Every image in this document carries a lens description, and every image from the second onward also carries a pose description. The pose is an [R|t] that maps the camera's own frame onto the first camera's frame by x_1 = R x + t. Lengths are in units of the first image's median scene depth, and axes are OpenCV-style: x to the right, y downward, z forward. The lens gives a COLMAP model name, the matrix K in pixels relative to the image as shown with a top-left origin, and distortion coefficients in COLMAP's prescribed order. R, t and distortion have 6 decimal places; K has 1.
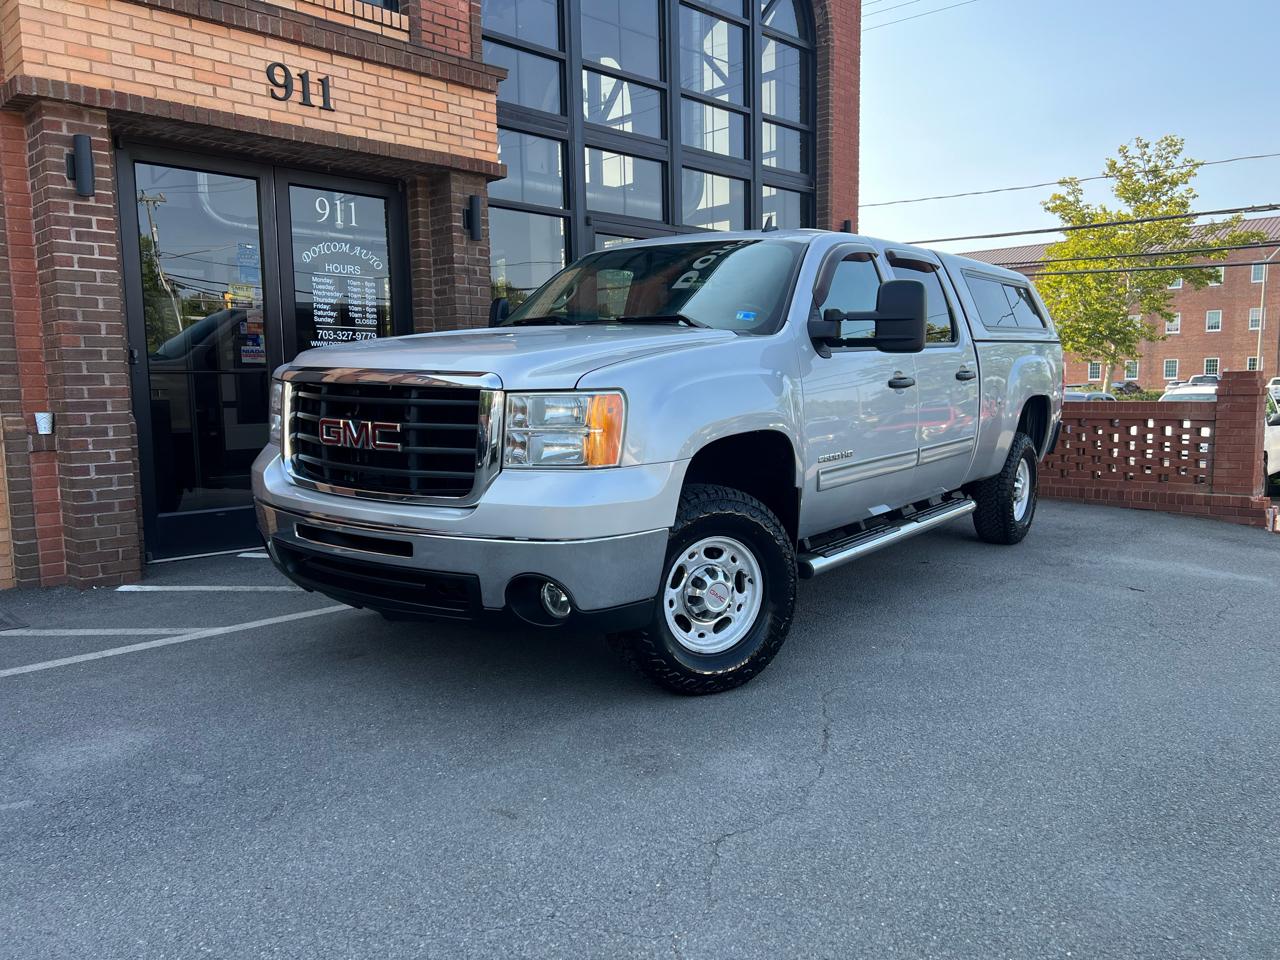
lens RADIAL K [[976.7, 0, 651.2], [0, 976.7, 483.2], [0, 0, 1]] dist [0.044576, -0.050830]
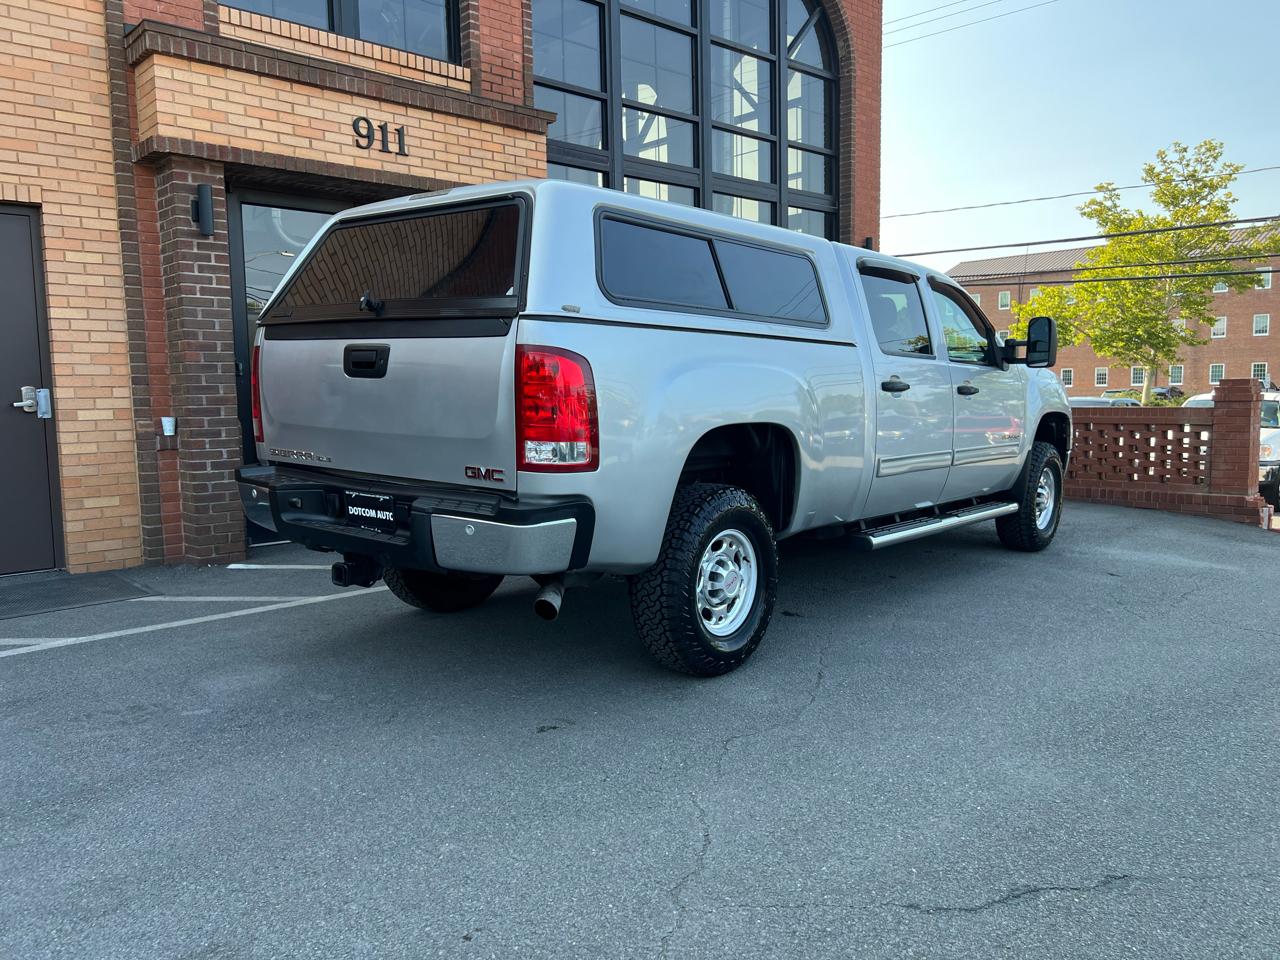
lens RADIAL K [[983.8, 0, 638.9], [0, 983.8, 478.0], [0, 0, 1]] dist [0.017302, -0.005561]
pose [[0.998831, 0.003018, -0.048237, 0.005009], [-0.003566, 0.999930, -0.011269, 0.011574], [0.048200, 0.011427, 0.998772, -0.141657]]
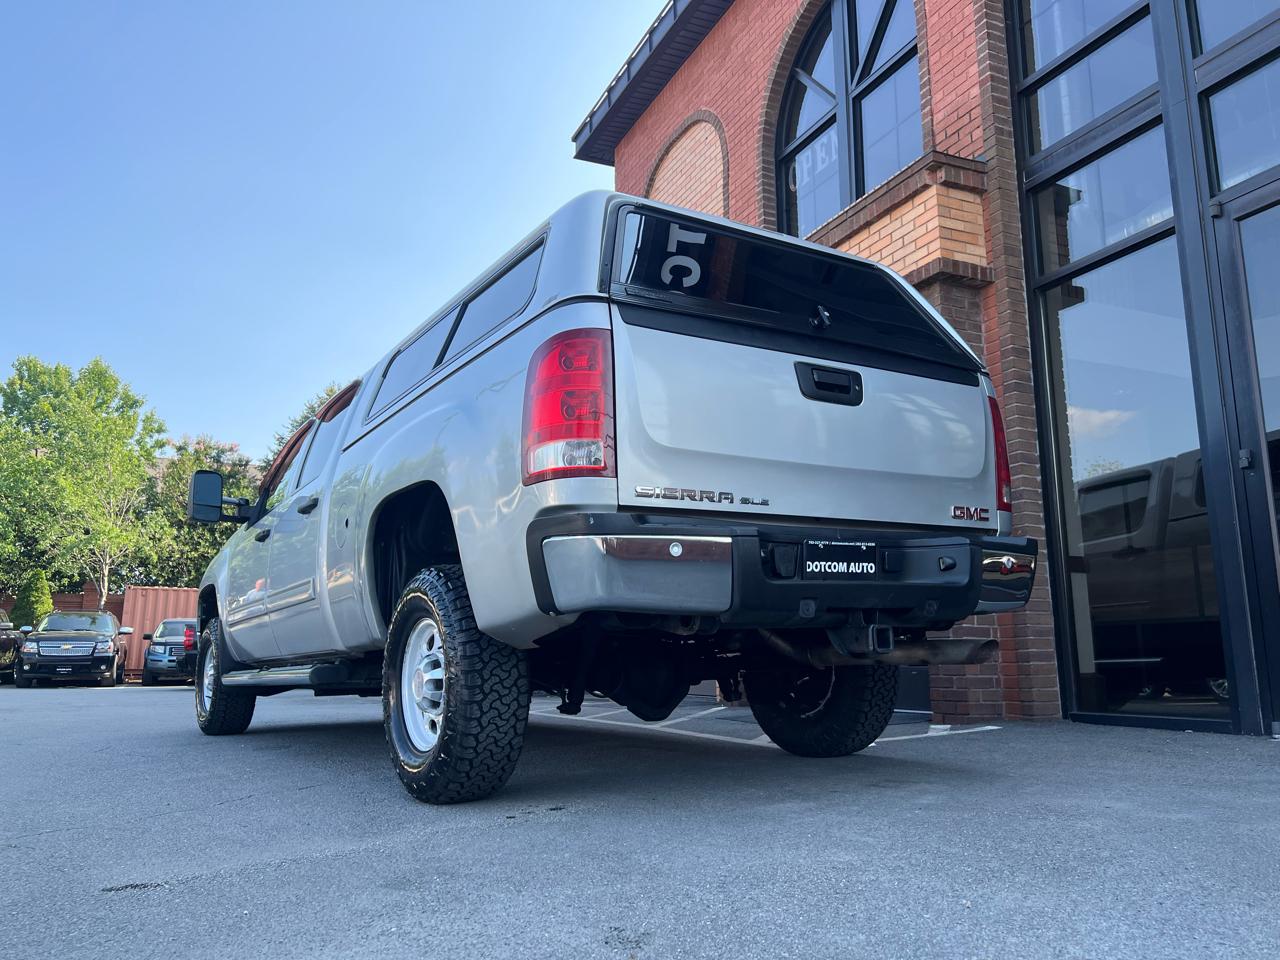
lens RADIAL K [[963.3, 0, 640.0], [0, 963.3, 480.0], [0, 0, 1]] dist [0.037641, -0.033350]
pose [[-0.357583, -0.157180, -0.920559, 0.767021], [-0.079942, 0.987268, -0.137517, -0.016491], [0.930454, 0.024418, -0.365595, 1.269100]]
